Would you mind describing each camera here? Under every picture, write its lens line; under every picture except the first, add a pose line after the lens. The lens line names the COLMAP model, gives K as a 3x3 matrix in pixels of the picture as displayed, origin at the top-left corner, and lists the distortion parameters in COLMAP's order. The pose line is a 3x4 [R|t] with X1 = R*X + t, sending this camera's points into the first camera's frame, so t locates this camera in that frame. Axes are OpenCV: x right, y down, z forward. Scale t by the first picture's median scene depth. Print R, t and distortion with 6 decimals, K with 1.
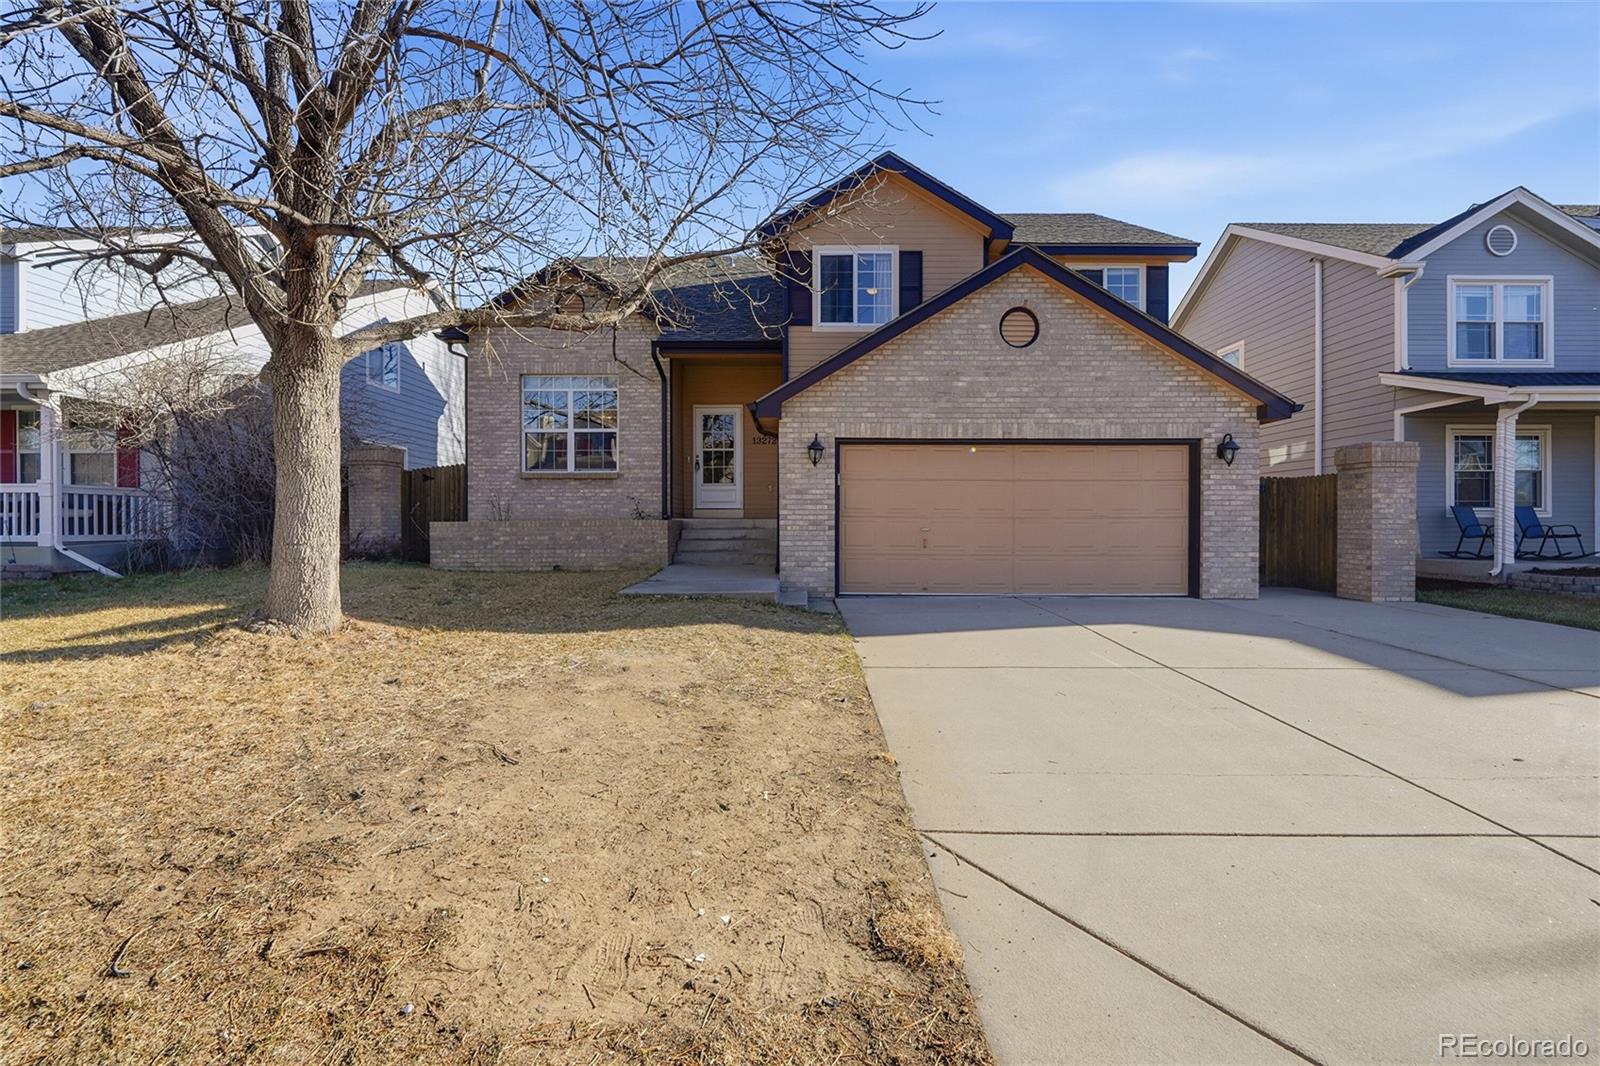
lens RADIAL K [[639.2, 0, 798.7], [0, 639.2, 536.7], [0, 0, 1]] dist [-0.000613, -0.000138]
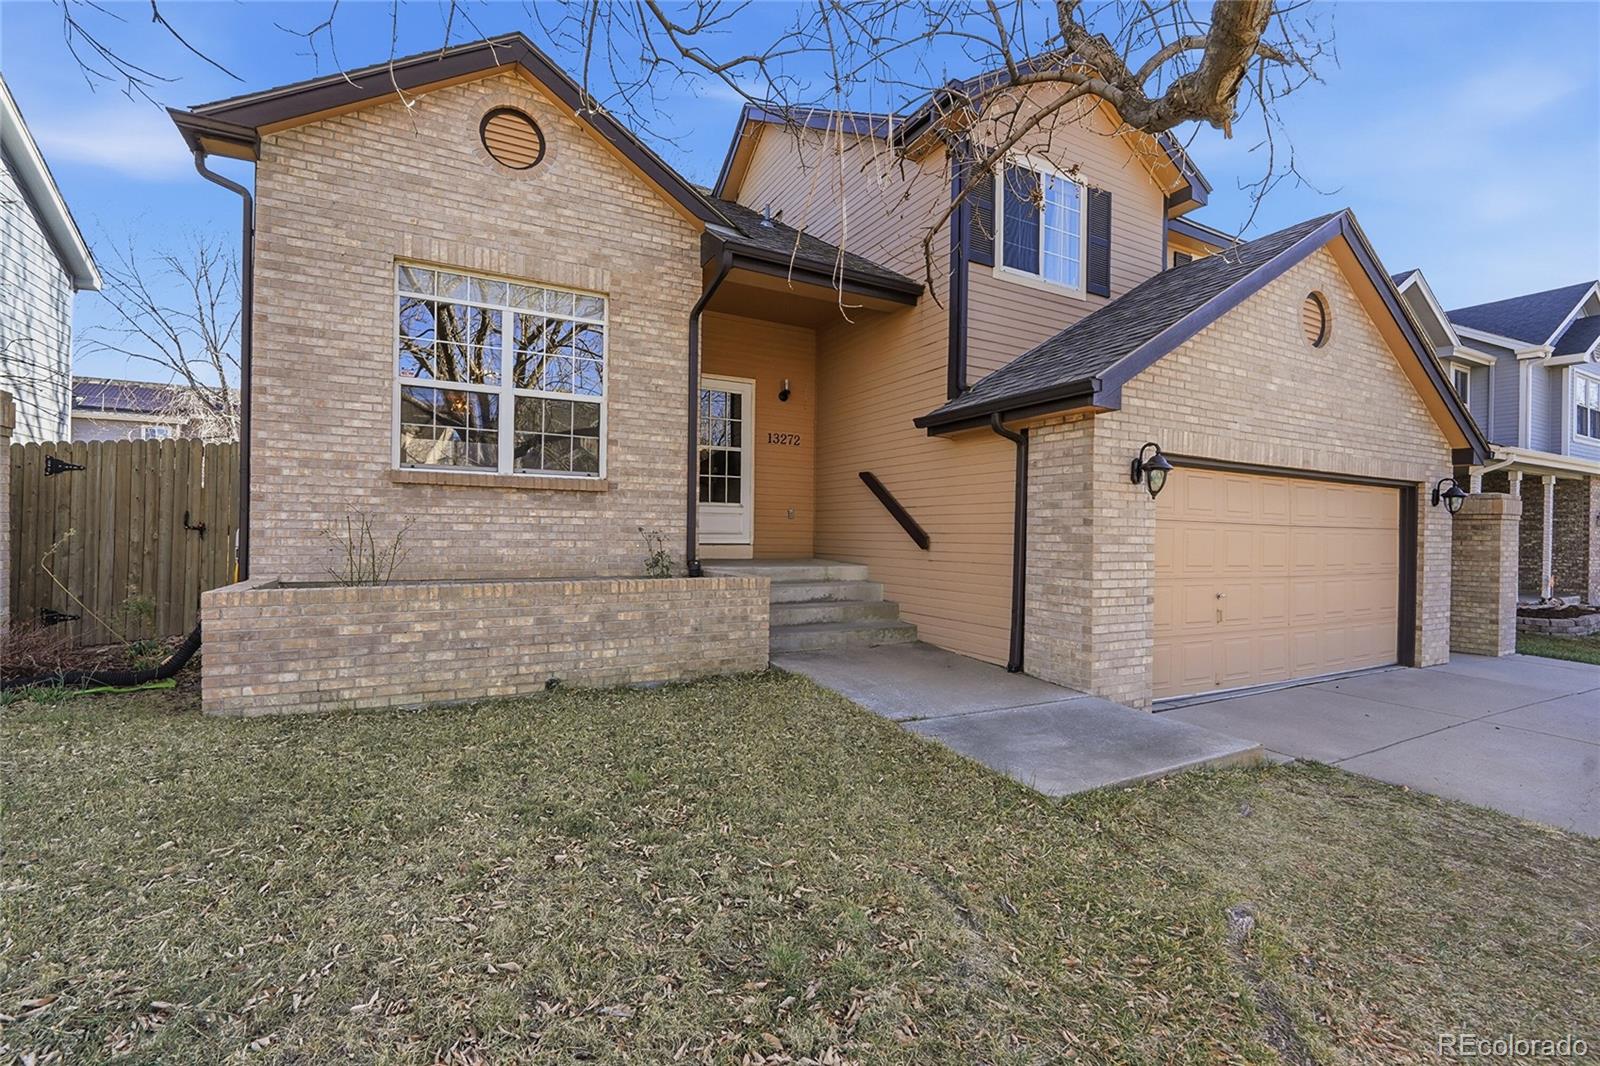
lens RADIAL K [[665.3, 0, 782.6], [0, 665.3, 546.5], [0, 0, 1]] dist [-0.007656, -0.000553]
pose [[0.888576, 0.003353, 0.458718, -0.451516], [-0.004670, 0.999988, 0.001738, -0.052846], [-0.458707, -0.003686, 0.888580, 0.496301]]
